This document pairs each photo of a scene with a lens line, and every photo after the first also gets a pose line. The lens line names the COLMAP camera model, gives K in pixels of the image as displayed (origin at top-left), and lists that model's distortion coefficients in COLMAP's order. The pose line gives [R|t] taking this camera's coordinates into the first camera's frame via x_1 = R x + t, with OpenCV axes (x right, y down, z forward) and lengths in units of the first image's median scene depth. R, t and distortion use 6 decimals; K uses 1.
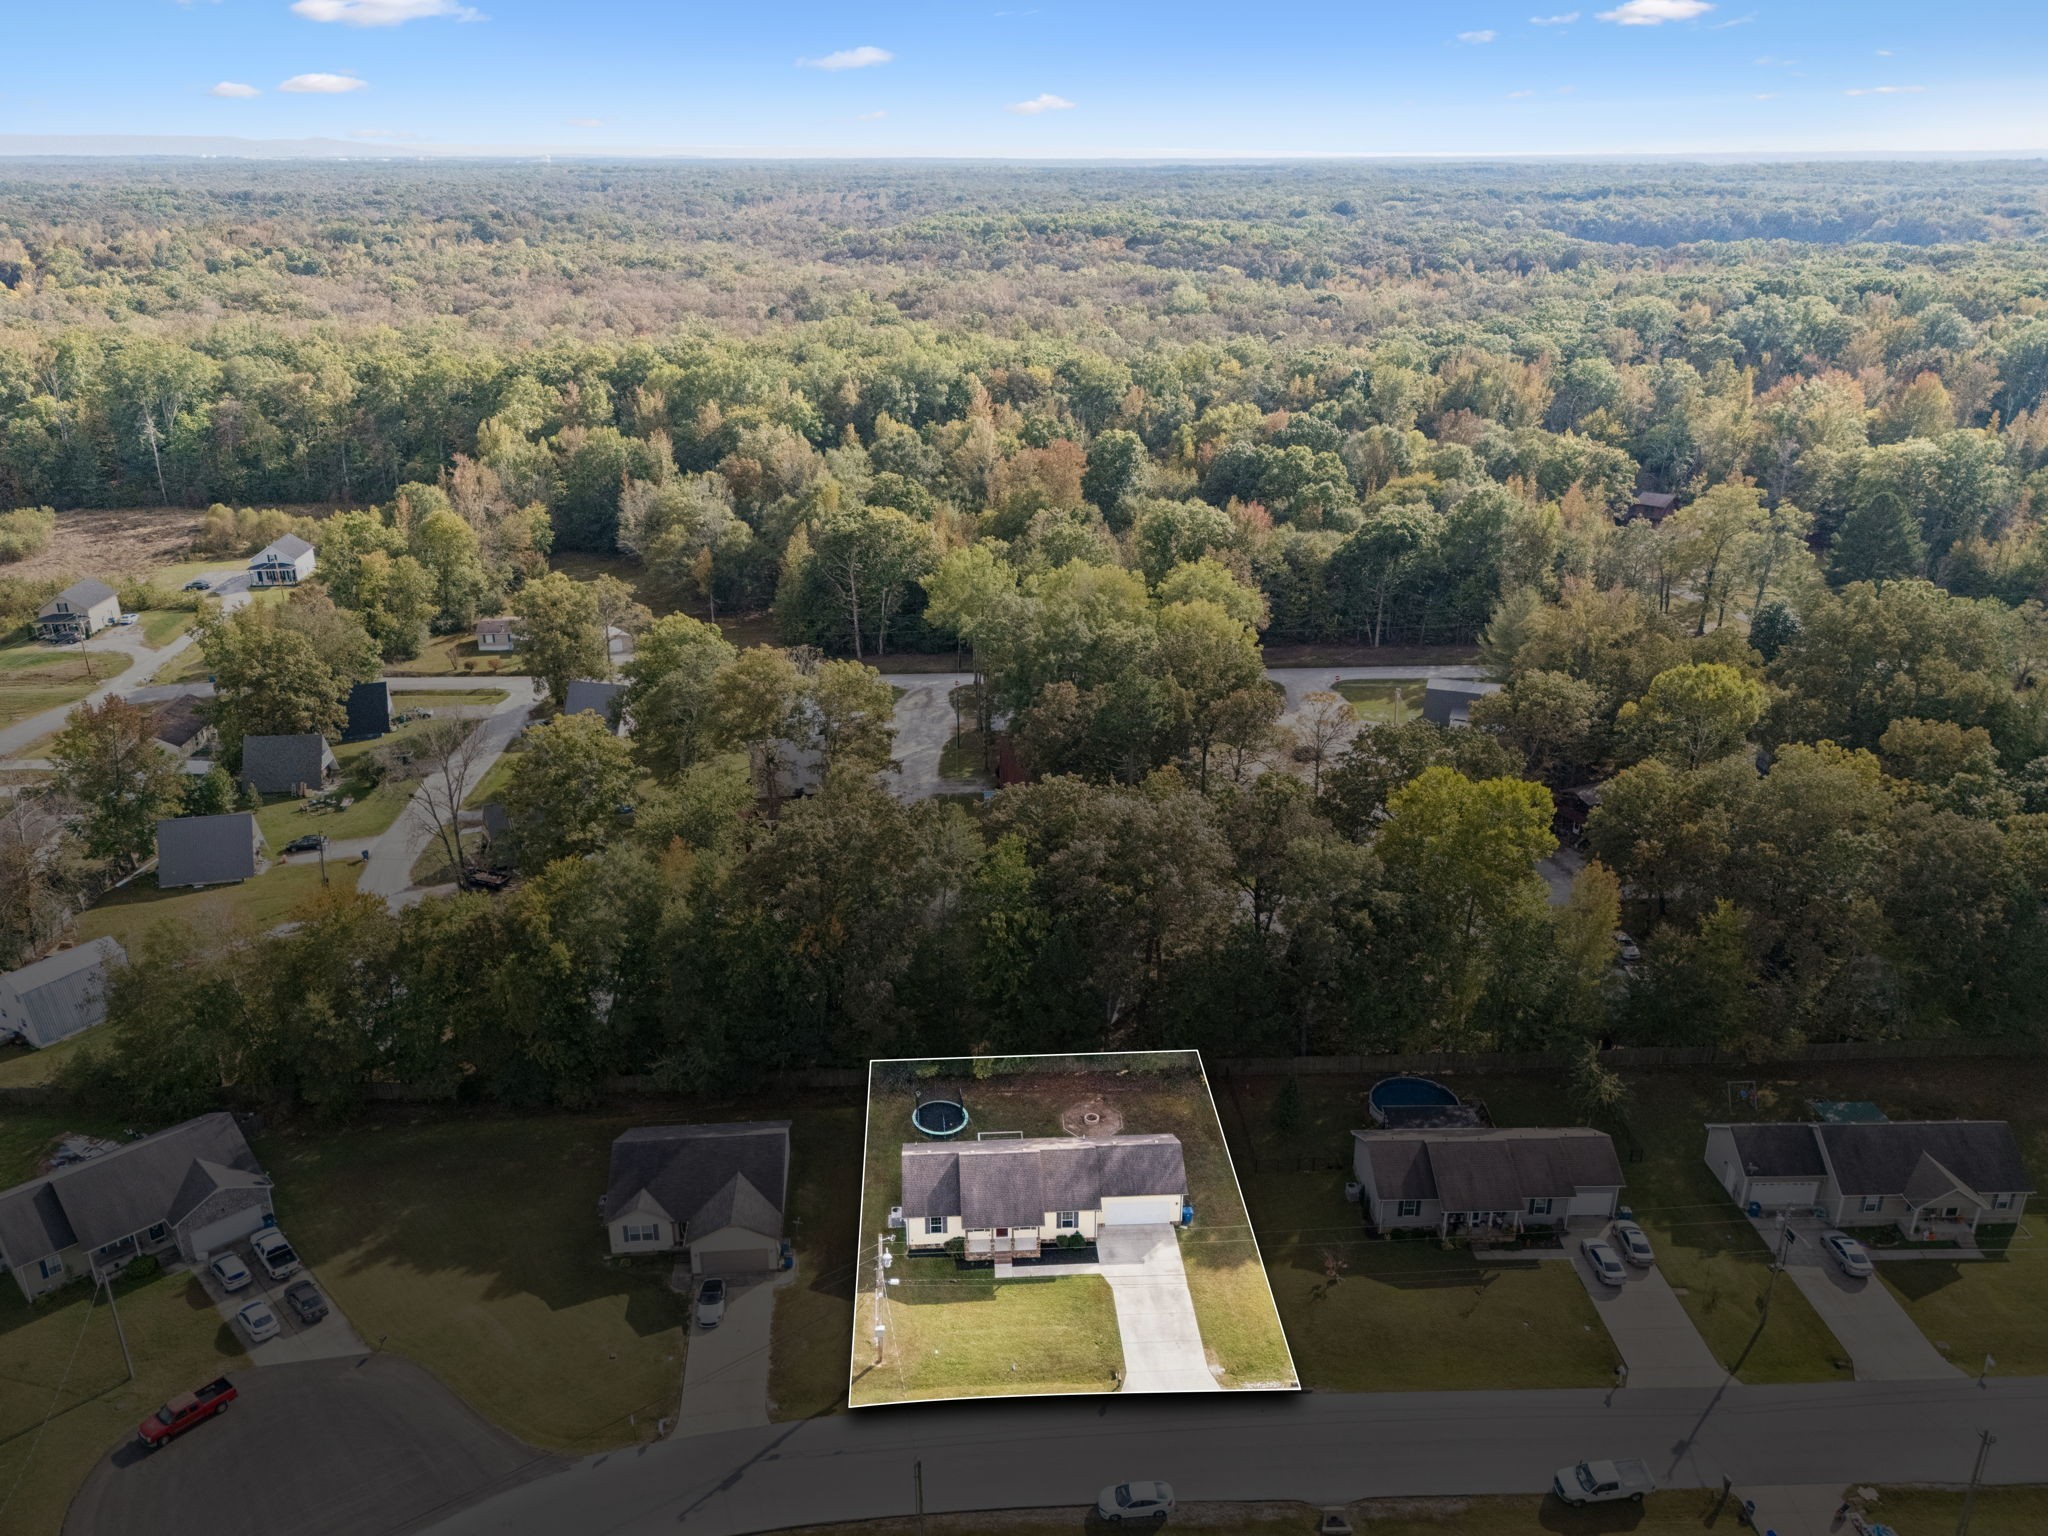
lens RADIAL K [[1538.8, 0, 1023.7], [0, 1538.8, 767.9], [0, 0, 1]] dist [0.047190, -0.004217]
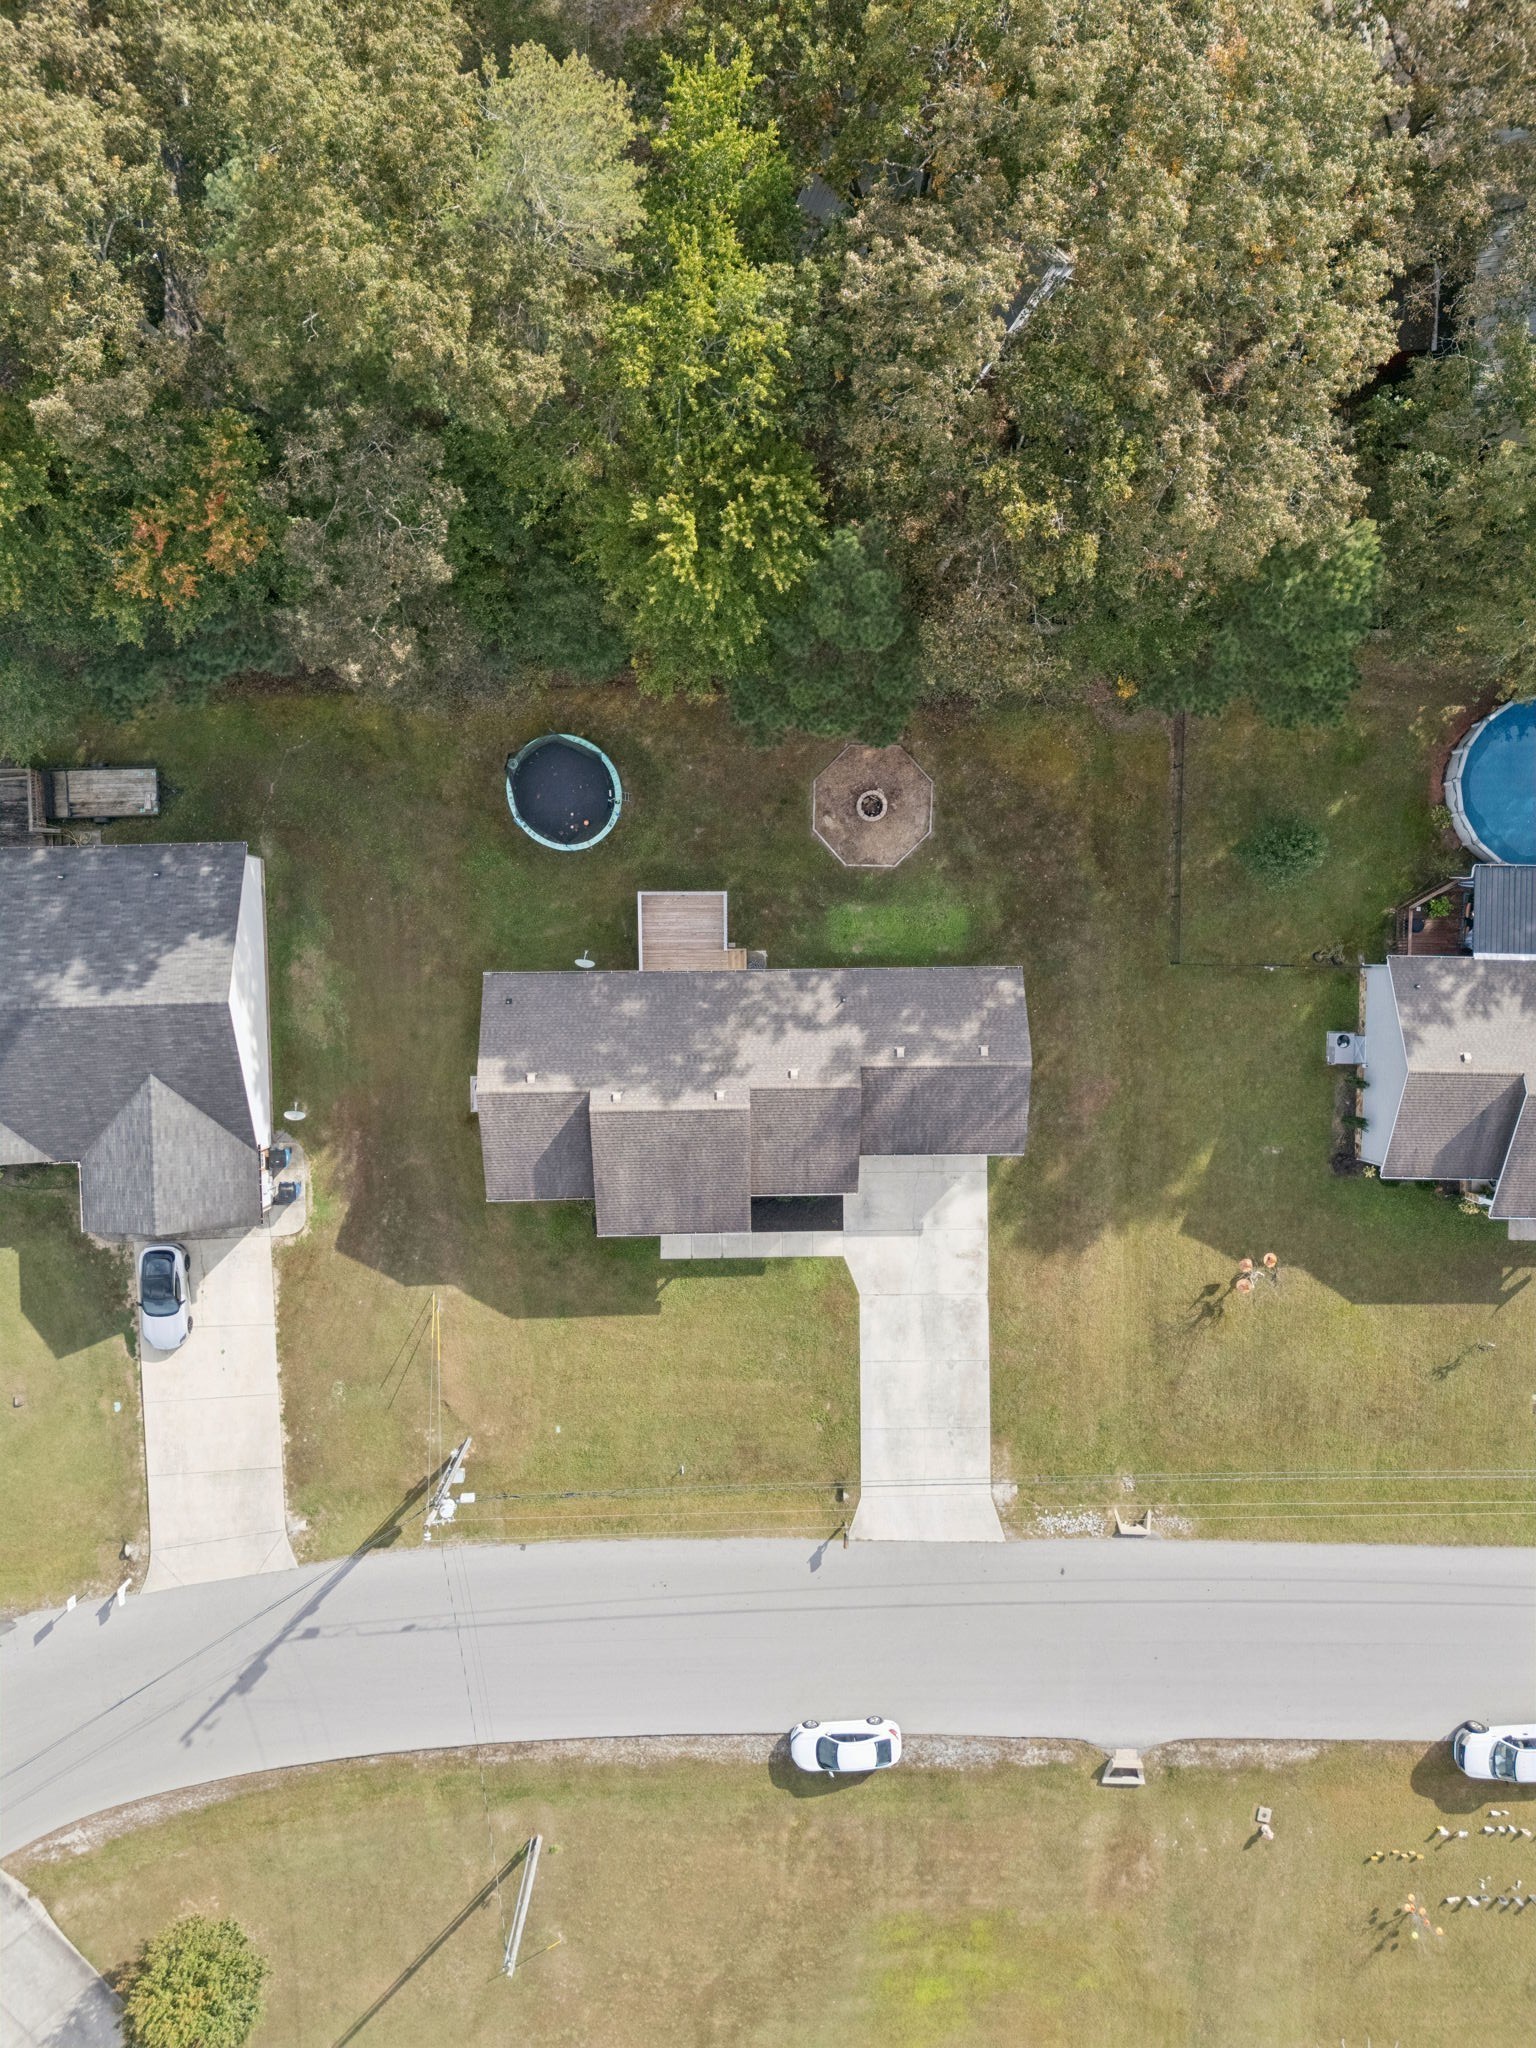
lens RADIAL K [[1538.8, 0, 764.6], [0, 1538.8, 1023.7], [0, 0, 1]] dist [0.047190, -0.004217]
pose [[0.998195, 0.051126, 0.031517, -0.002060], [-0.046788, 0.332928, 0.941791, -0.258176], [0.037657, -0.941565, 0.334719, 0.966798]]
